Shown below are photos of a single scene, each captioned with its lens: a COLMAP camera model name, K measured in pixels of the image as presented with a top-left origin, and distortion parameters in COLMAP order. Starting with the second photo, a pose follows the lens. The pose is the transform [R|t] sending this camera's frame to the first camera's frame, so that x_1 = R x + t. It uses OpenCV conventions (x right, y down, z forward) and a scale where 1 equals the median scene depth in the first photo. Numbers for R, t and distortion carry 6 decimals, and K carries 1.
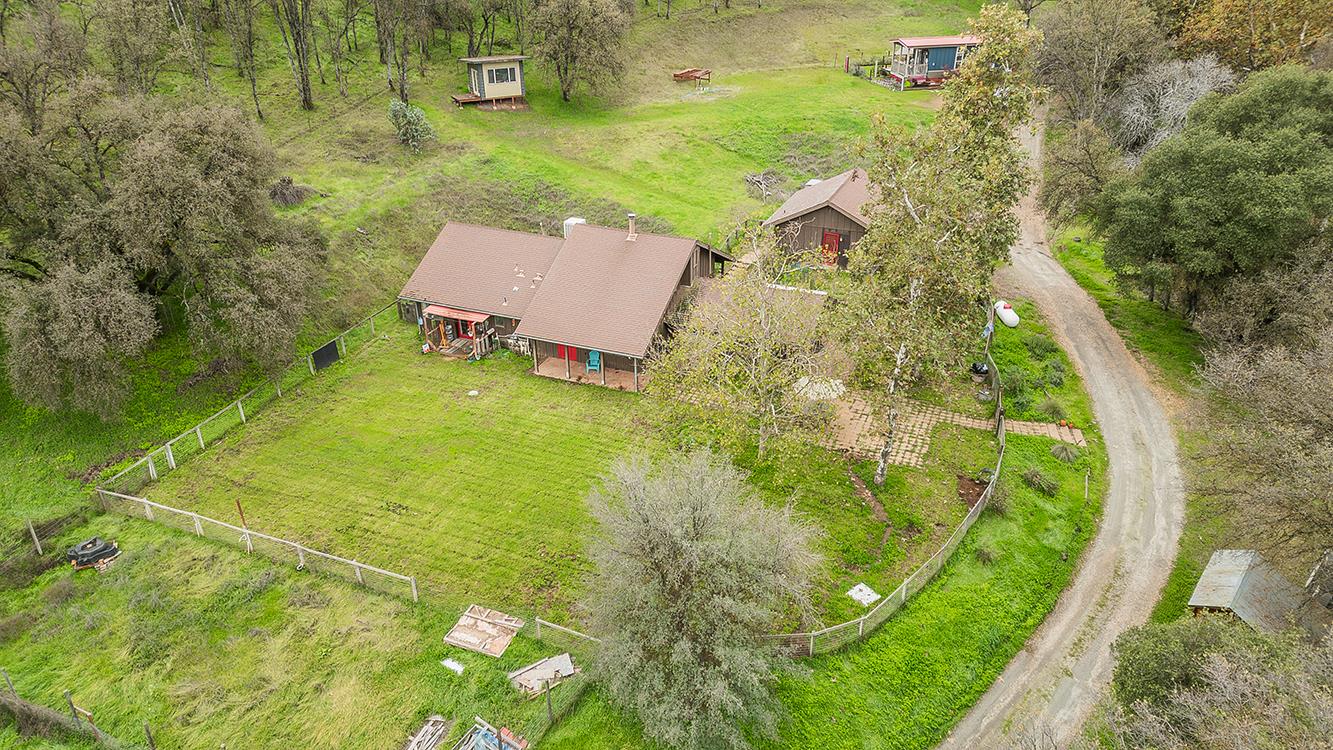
lens RADIAL K [[925.7, 0, 669.3], [0, 925.7, 369.4], [0, 0, 1]] dist [0.089617, -0.059227]
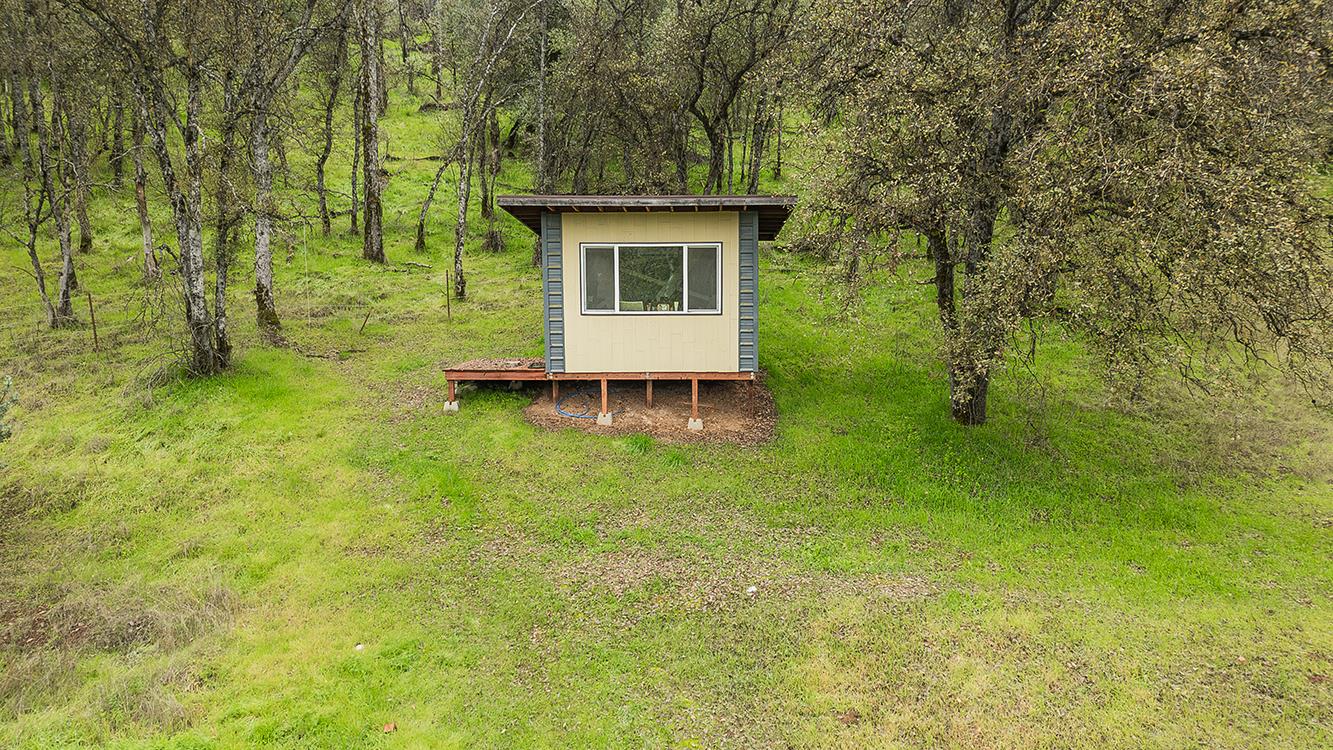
lens RADIAL K [[925.7, 0, 661.0], [0, 925.7, 369.5], [0, 0, 1]] dist [0.089617, -0.059227]
pose [[0.870076, 0.059361, -0.489331, -0.079084], [-0.224692, 0.931347, -0.286541, -0.257838], [0.438727, 0.359261, 0.823681, 0.917276]]
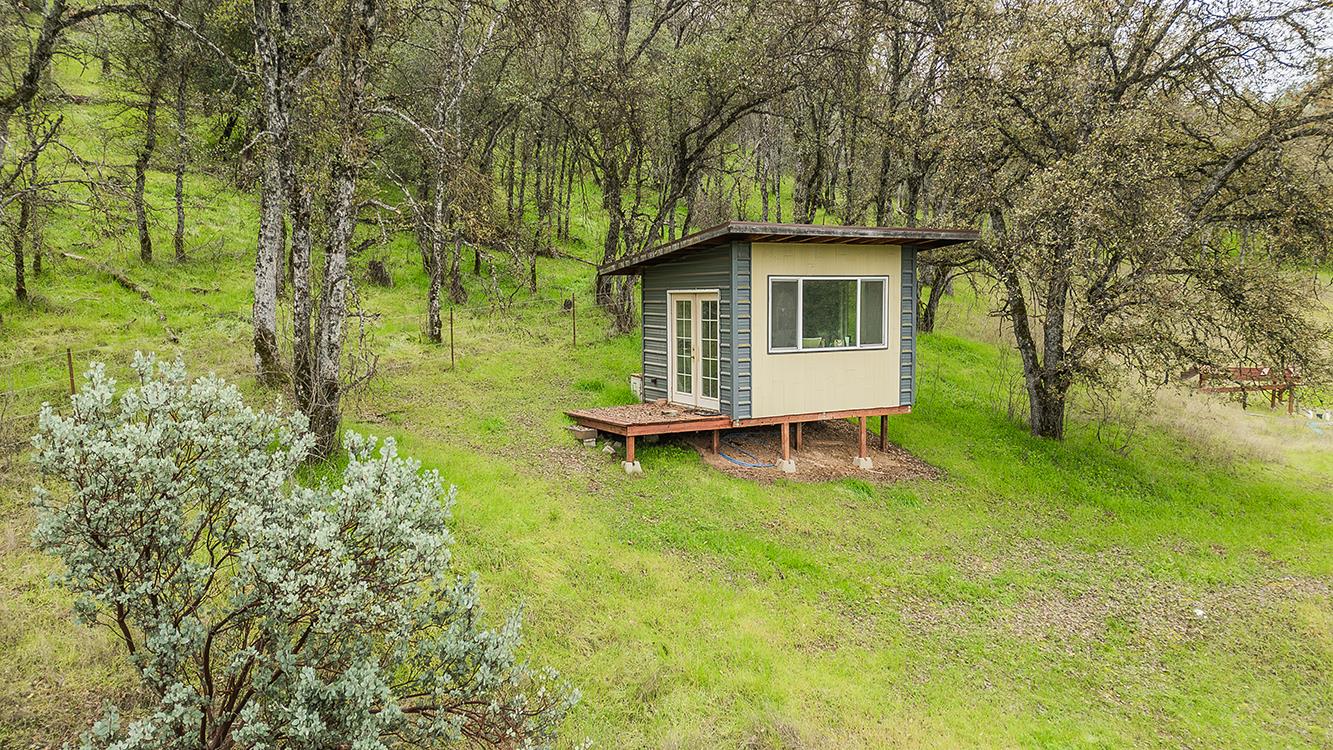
lens RADIAL K [[925.7, 0, 663.3], [0, 925.7, 374.4], [0, 0, 1]] dist [0.089617, -0.059227]
pose [[0.999845, -0.002036, 0.017465, -0.240375], [0.008559, 0.924022, -0.382244, -0.247673], [-0.015360, 0.382335, 0.923896, 0.901778]]
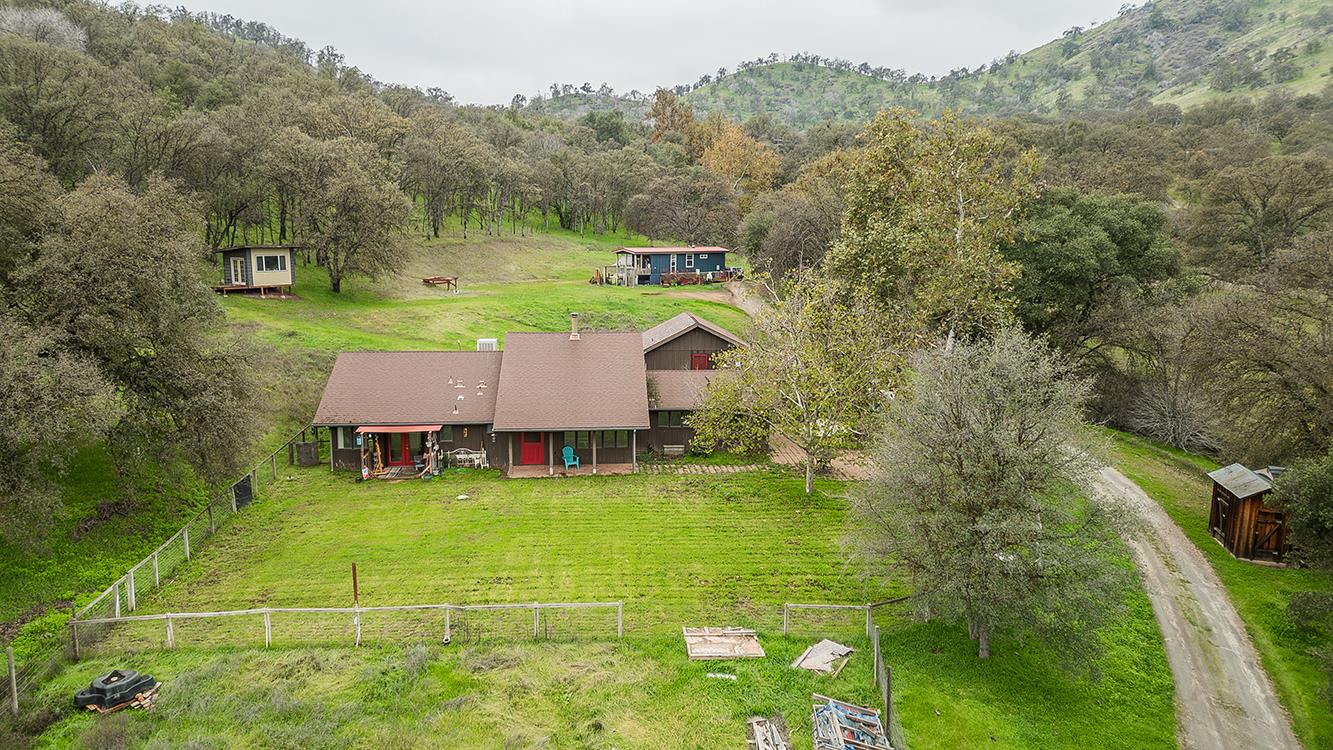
lens RADIAL K [[925.7, 0, 666.6], [0, 925.7, 361.2], [0, 0, 1]] dist [0.089617, -0.059227]
pose [[0.890442, -0.058473, 0.451324, -0.281096], [0.201982, 0.939464, -0.276787, 0.121703], [-0.407818, 0.337622, 0.848349, 0.099515]]
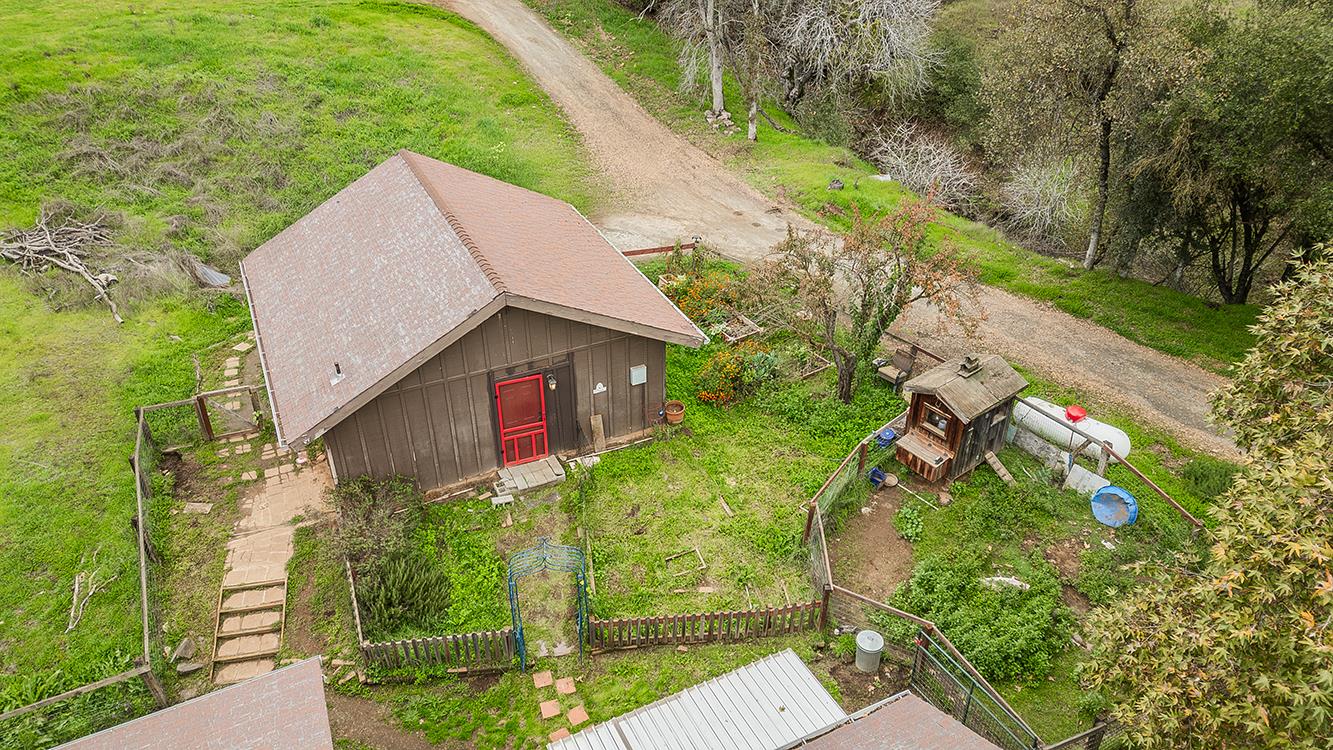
lens RADIAL K [[925.7, 0, 665.9], [0, 925.7, 370.4], [0, 0, 1]] dist [0.089617, -0.059227]
pose [[0.661163, -0.398962, 0.635368, 0.007876], [0.339485, 0.914316, 0.220853, -0.167006], [-0.669039, 0.069677, 0.739954, 0.611300]]
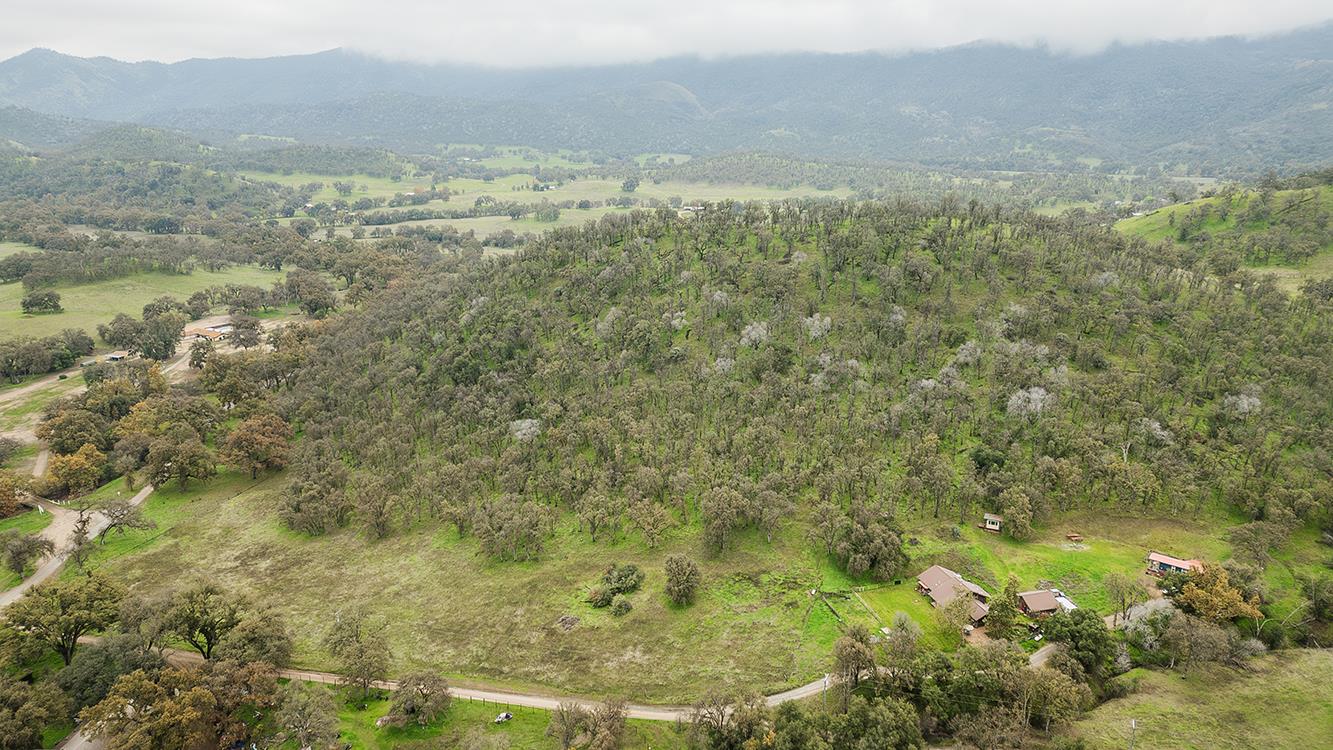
lens RADIAL K [[925.7, 0, 661.4], [0, 925.7, 371.7], [0, 0, 1]] dist [0.089617, -0.059227]
pose [[0.629734, 0.222180, -0.744359, 1.605751], [-0.361471, 0.931974, -0.027627, -0.327290], [0.687586, 0.286462, 0.667207, -2.450482]]
